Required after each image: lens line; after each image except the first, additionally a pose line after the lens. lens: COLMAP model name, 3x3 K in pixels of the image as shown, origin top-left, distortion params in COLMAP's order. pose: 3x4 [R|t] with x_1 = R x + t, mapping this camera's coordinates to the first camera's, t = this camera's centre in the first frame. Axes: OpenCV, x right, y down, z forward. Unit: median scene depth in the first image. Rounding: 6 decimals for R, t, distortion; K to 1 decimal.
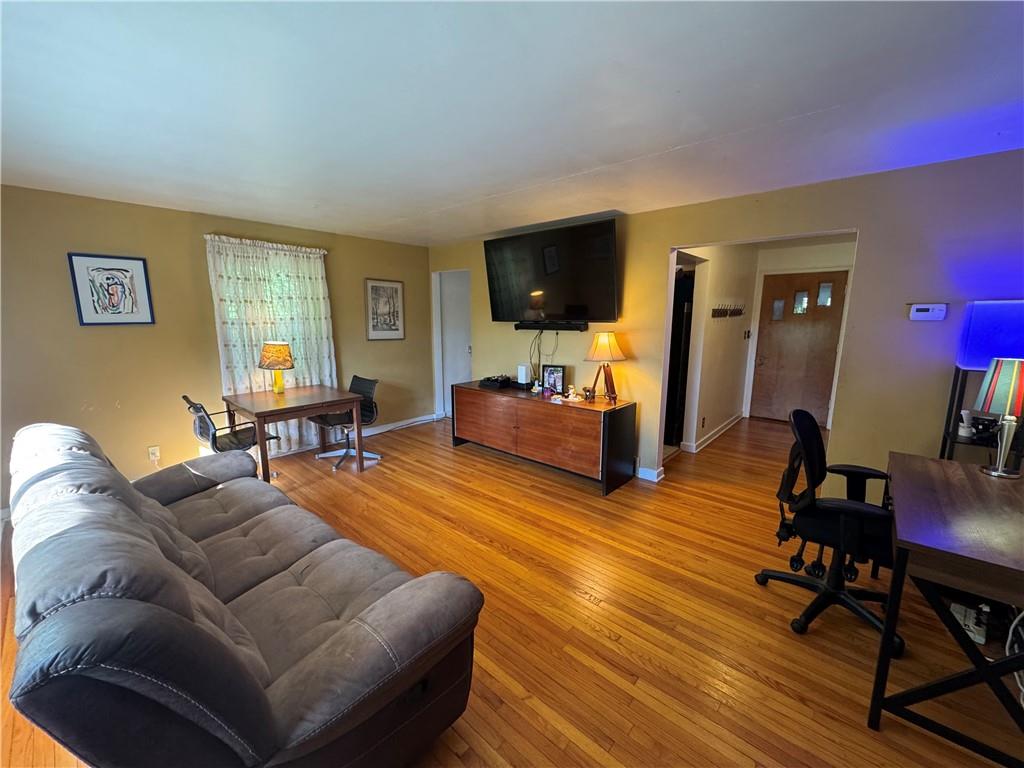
lens RADIAL K [[409.4, 0, 512.0], [0, 409.4, 384.0], [0, 0, 1]] dist [-0.002097, -0.000156]
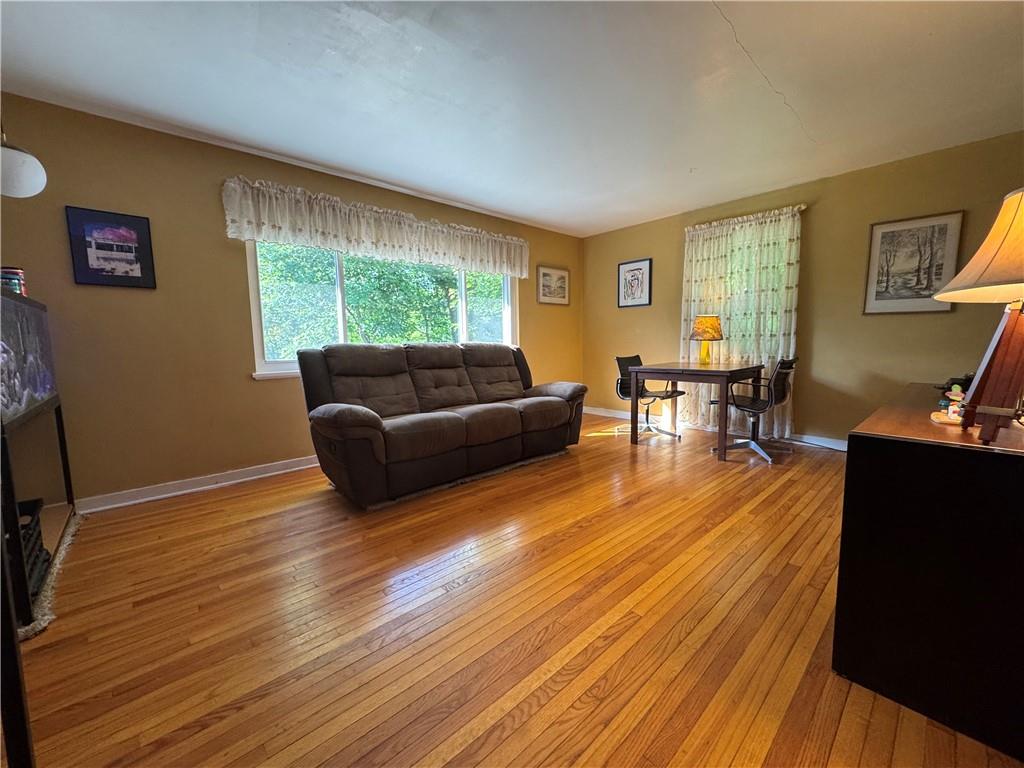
lens RADIAL K [[406.4, 0, 512.0], [0, 406.4, 384.0], [0, 0, 1]] dist [-0.002676, -0.000192]
pose [[-0.099806, 0.102801, -0.989682, 0.497032], [-0.153143, 0.981210, 0.117365, 0.024128], [0.983151, 0.163277, -0.082187, 0.607190]]
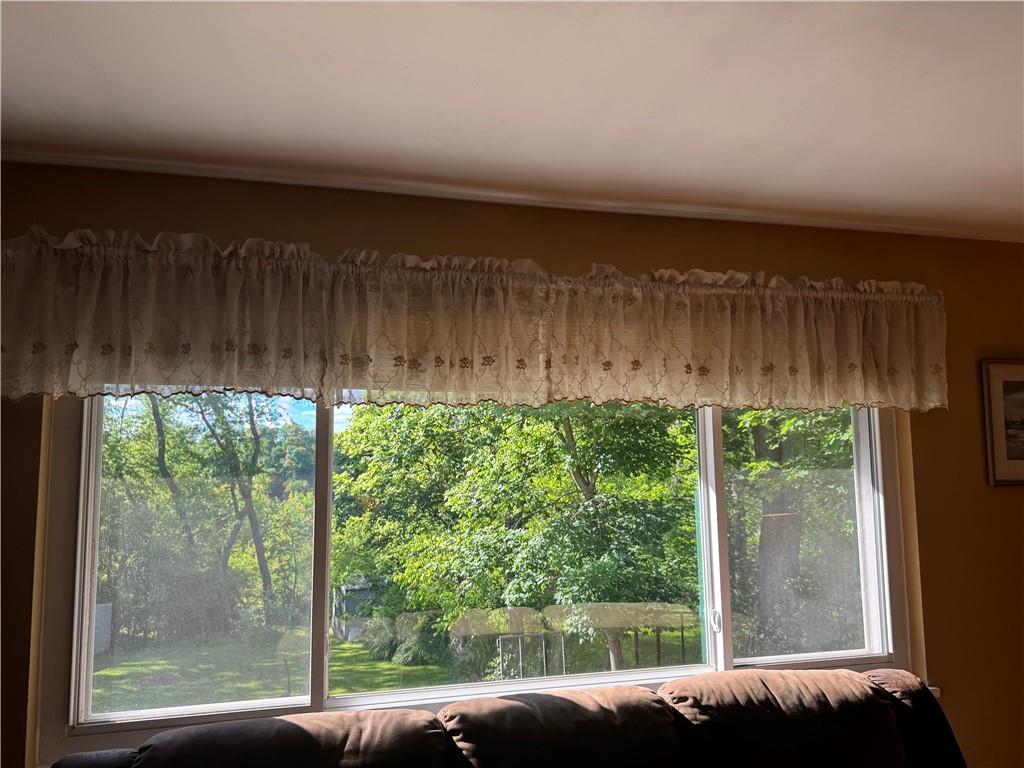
lens RADIAL K [[782.7, 0, 512.0], [0, 782.7, 384.0], [0, 0, 1]] dist [0.073297, -0.128218]
pose [[-0.545192, -0.082900, -0.834202, 0.054222], [-0.131503, 0.991236, -0.012562, -0.110893], [0.827933, 0.102851, -0.551315, 0.567477]]
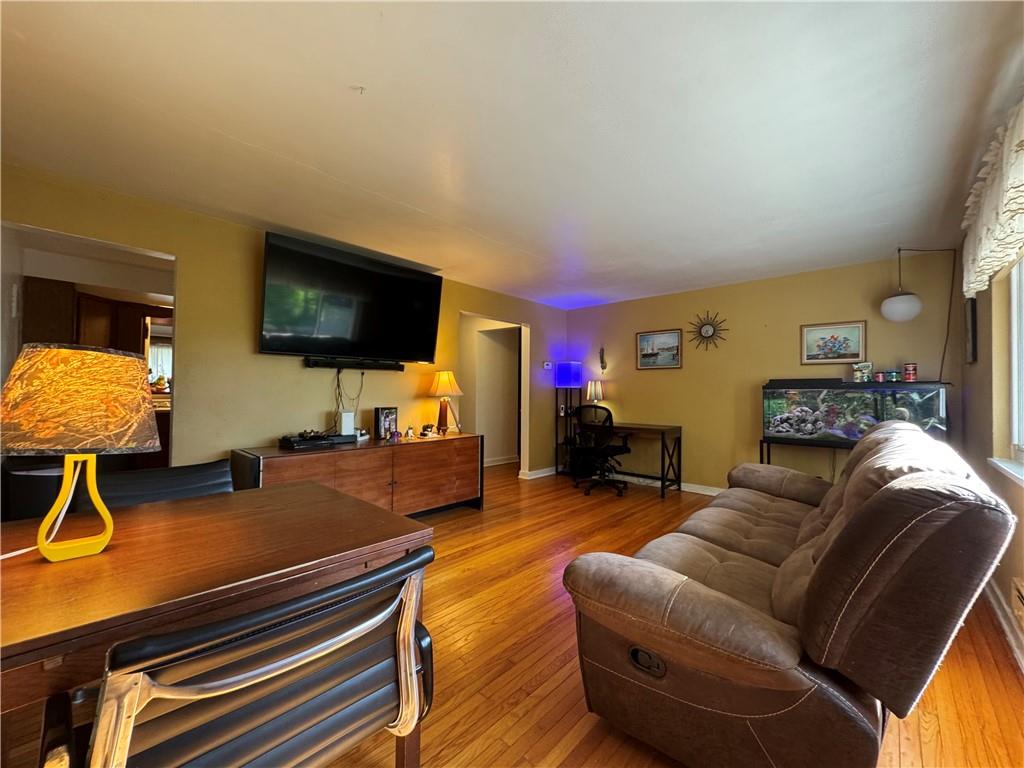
lens RADIAL K [[406.4, 0, 512.0], [0, 406.4, 384.0], [0, 0, 1]] dist [-0.002676, -0.000192]
pose [[0.019787, 0.017506, 0.999651, -0.791084], [0.157957, 0.987235, -0.020415, -0.035009], [-0.987248, 0.158306, 0.016769, 0.711774]]
